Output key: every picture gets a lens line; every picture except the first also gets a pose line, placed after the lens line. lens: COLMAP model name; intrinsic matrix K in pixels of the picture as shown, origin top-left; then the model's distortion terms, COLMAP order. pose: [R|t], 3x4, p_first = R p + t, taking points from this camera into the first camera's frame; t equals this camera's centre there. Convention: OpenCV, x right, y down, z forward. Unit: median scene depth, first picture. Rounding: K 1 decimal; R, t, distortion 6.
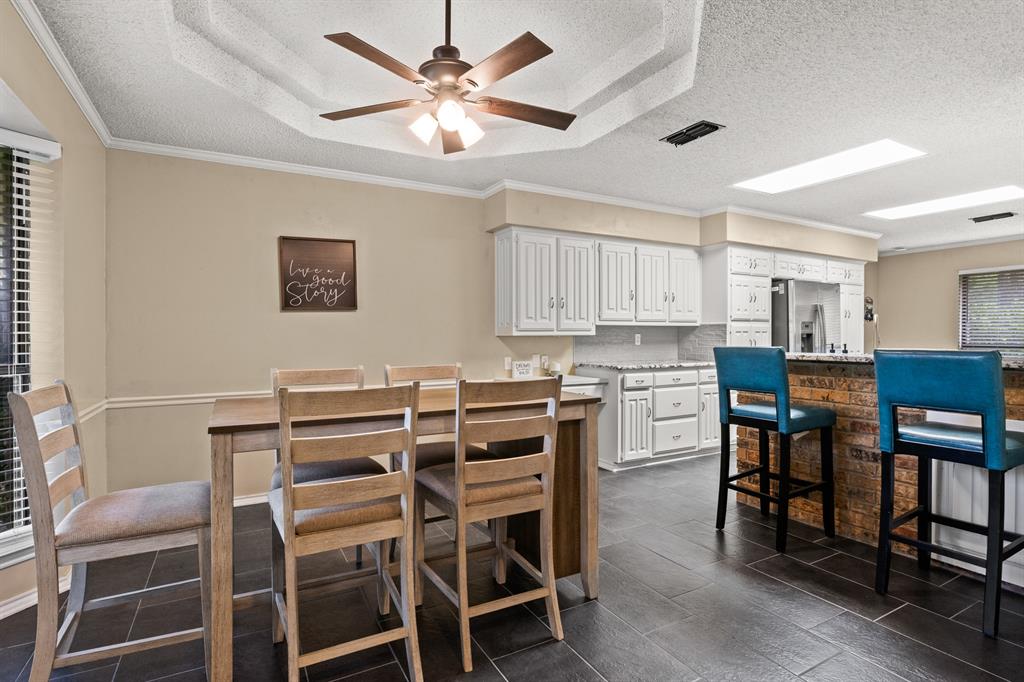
lens RADIAL K [[512.9, 0, 517.4], [0, 512.9, 337.6], [0, 0, 1]] dist [-0.010703, 0.002377]
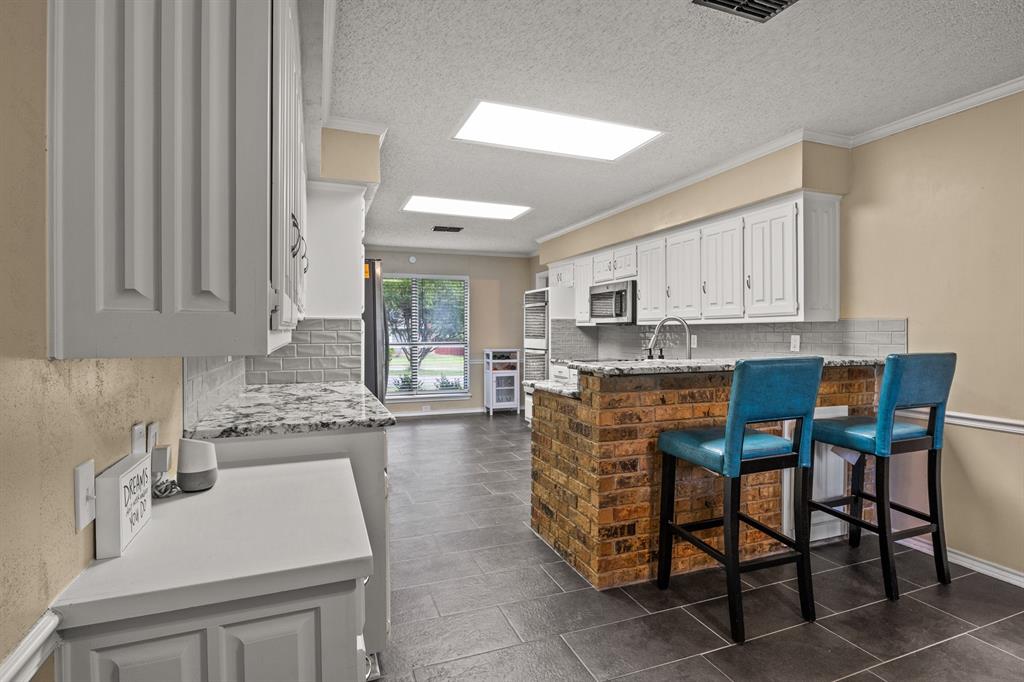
lens RADIAL K [[512.9, 0, 514.4], [0, 512.9, 332.8], [0, 0, 1]] dist [-0.010703, 0.002377]
pose [[0.144706, -0.004333, 0.989465, -0.275353], [0.003869, 0.999985, 0.003813, -0.019391], [-0.989467, 0.003277, 0.144720, 1.158810]]
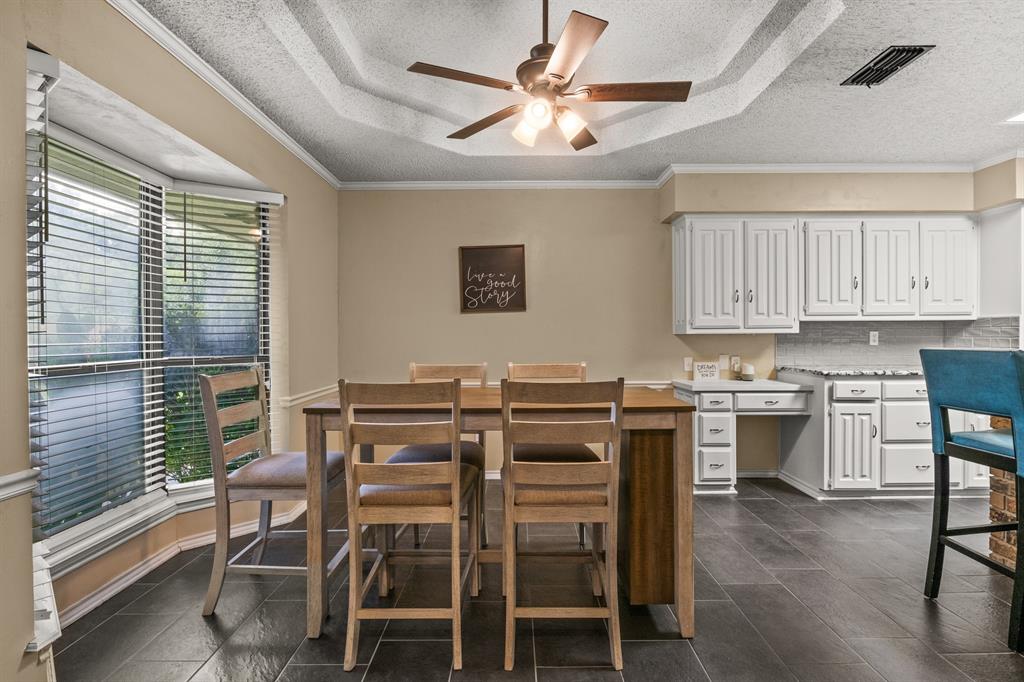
lens RADIAL K [[512.9, 0, 517.6], [0, 512.9, 337.3], [0, 0, 1]] dist [-0.010703, 0.002377]
pose [[0.874277, 0.000855, -0.485426, 0.227963], [0.000546, 0.999996, 0.002745, -0.000797], [0.485427, -0.002665, 0.874273, 0.076193]]
